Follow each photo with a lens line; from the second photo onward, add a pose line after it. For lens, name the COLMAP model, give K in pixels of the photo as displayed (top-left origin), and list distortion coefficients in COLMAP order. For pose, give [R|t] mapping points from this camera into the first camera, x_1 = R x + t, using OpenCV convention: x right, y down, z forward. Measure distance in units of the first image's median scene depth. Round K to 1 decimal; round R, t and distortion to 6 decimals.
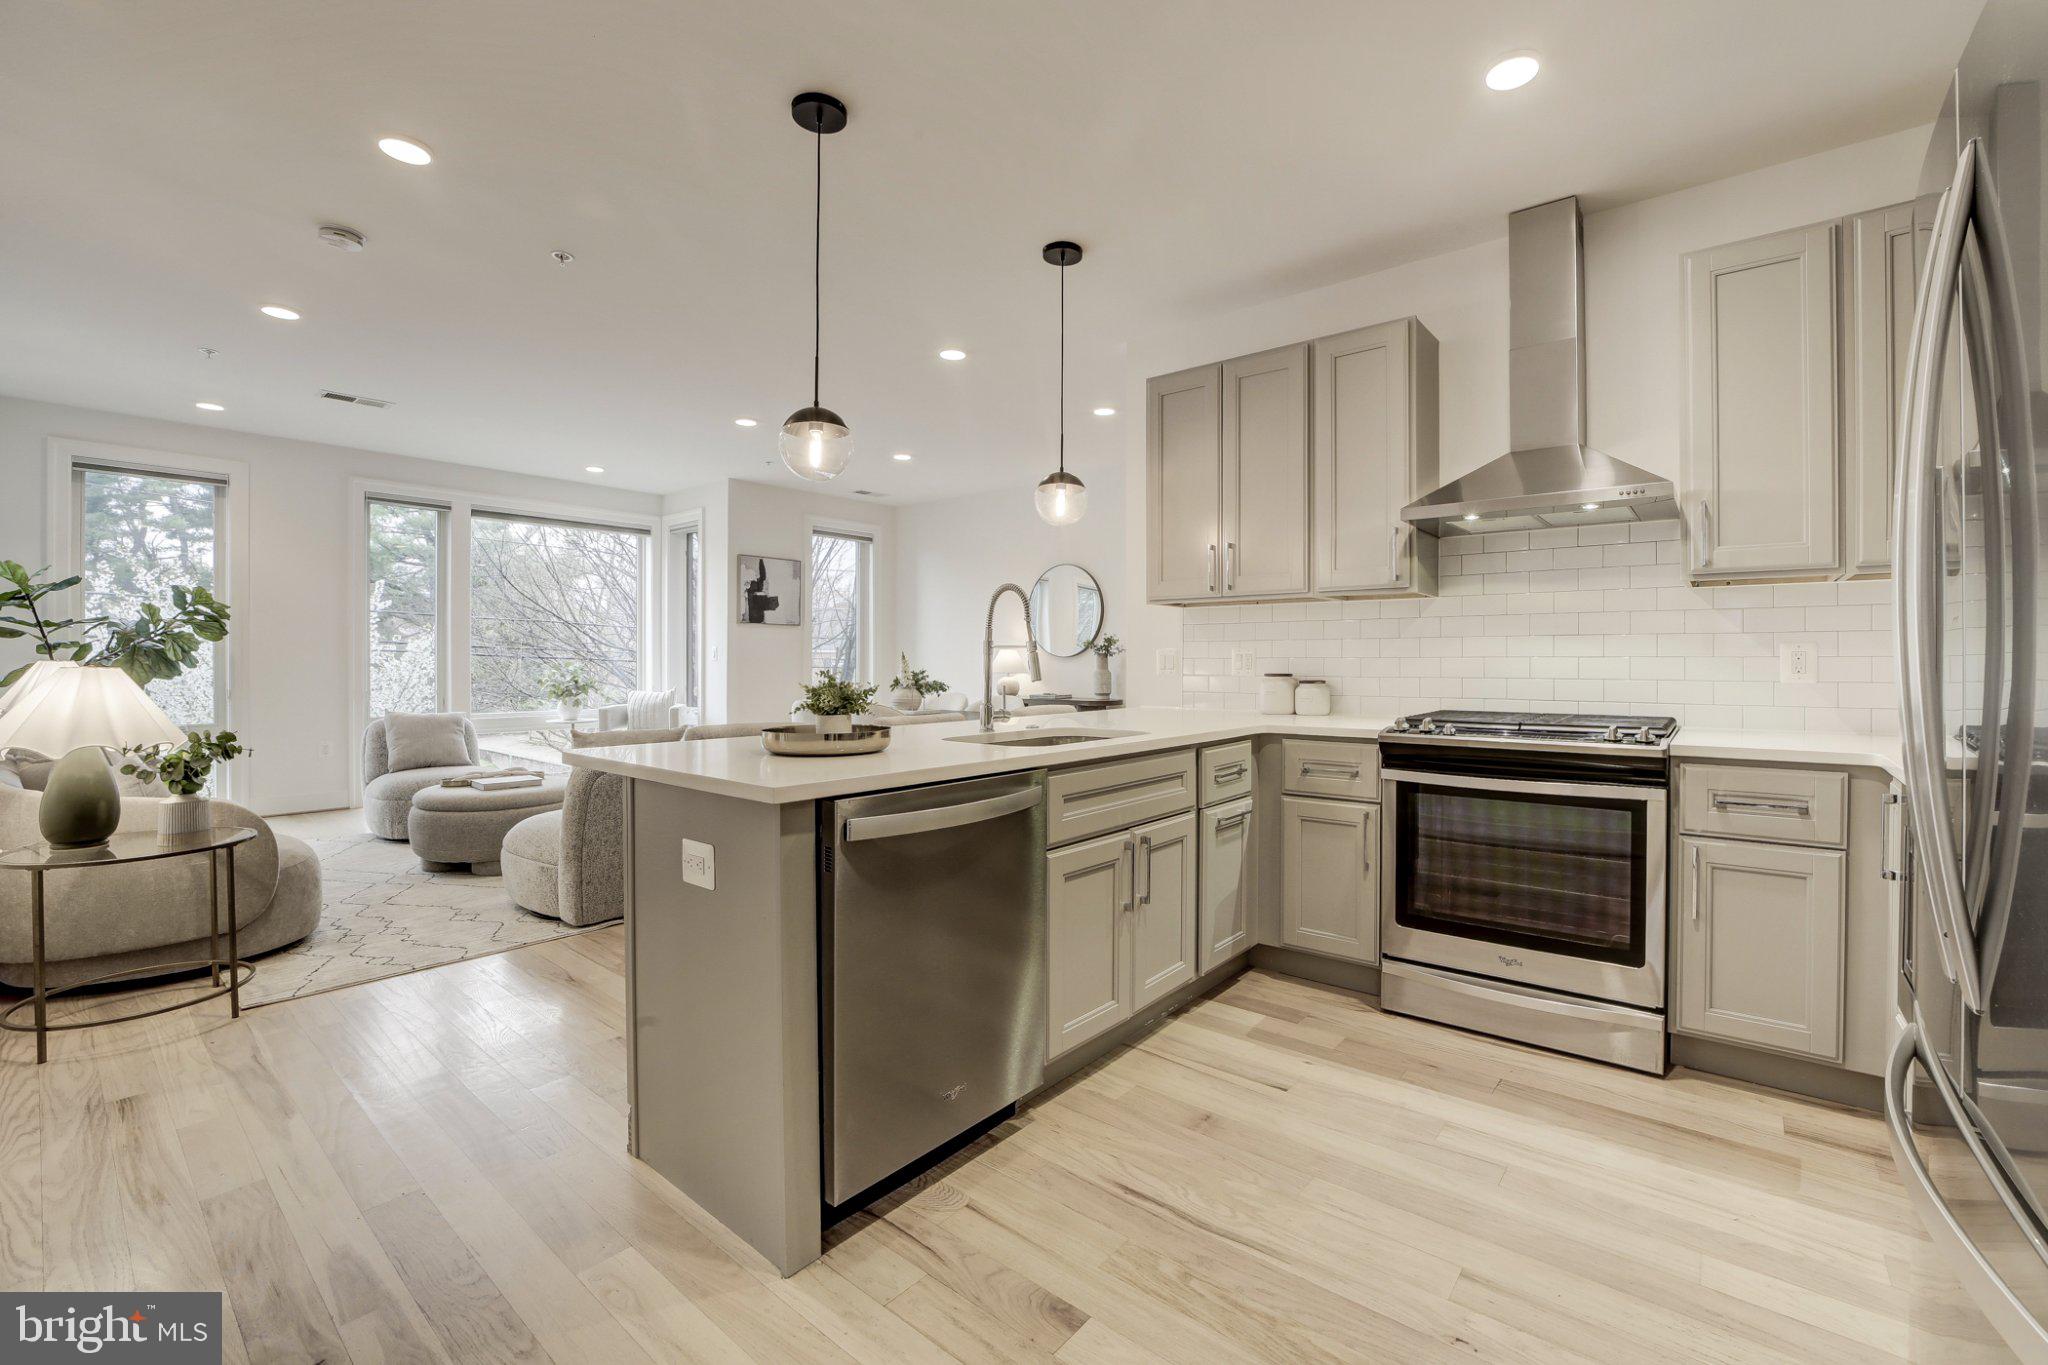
lens RADIAL K [[831.1, 0, 1038.5], [0, 831.1, 683.0], [0, 0, 1]] dist [-0.033185, 0.006349]
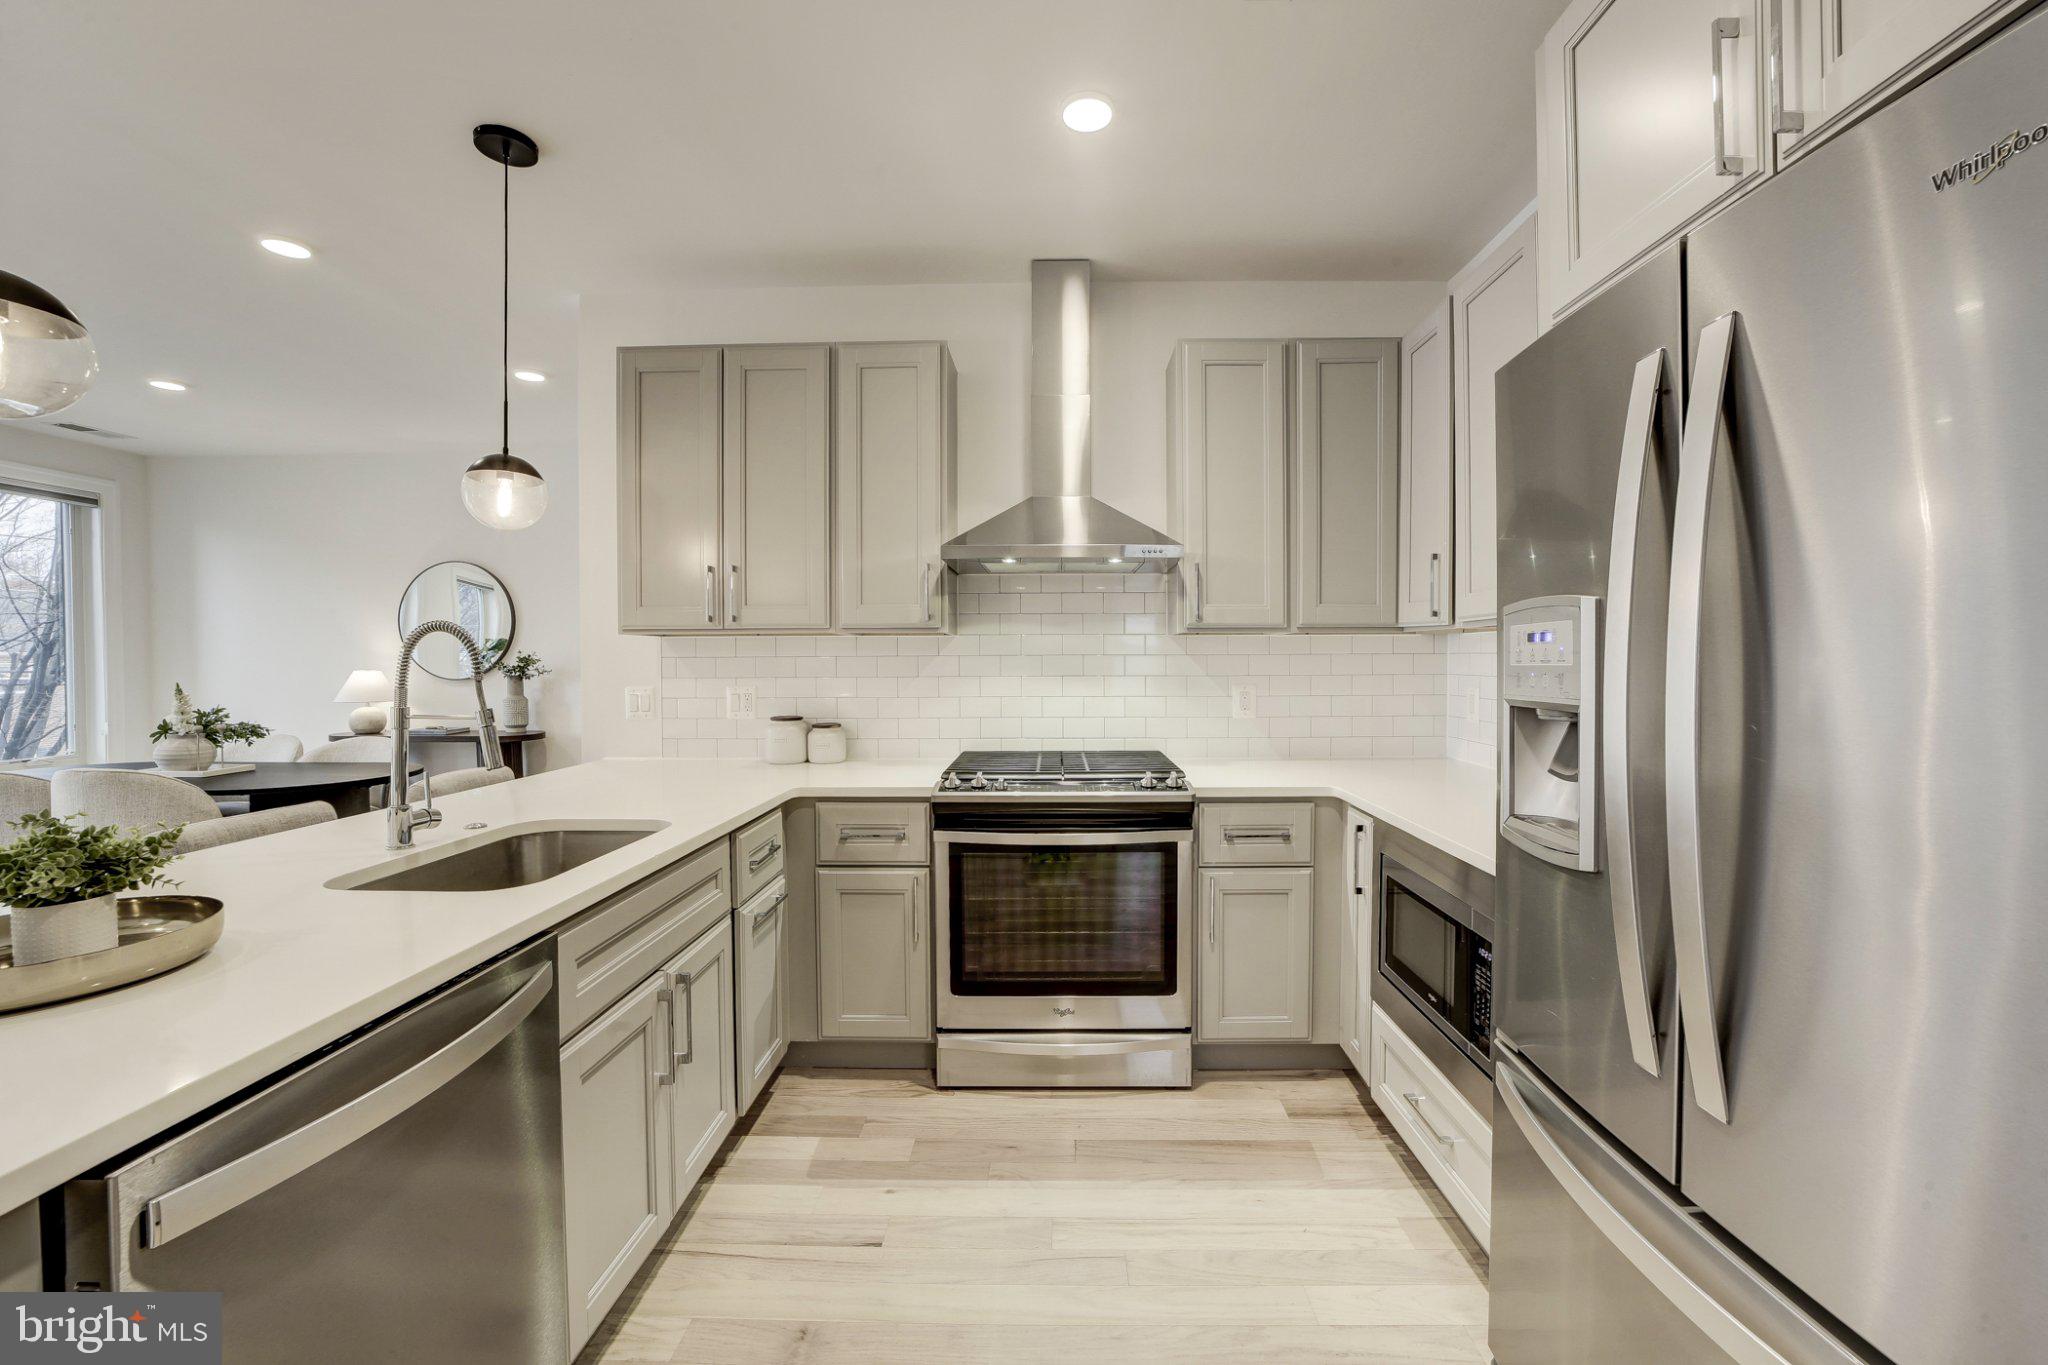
lens RADIAL K [[836.5, 0, 1024.0], [0, 836.5, 682.5], [0, 0, 1]] dist [-0.040548, 0.010889]
pose [[0.790104, -0.023306, 0.612530, -0.064861], [0.025066, 0.999670, 0.005705, -0.060109], [-0.612460, 0.010846, 0.790427, 0.200548]]
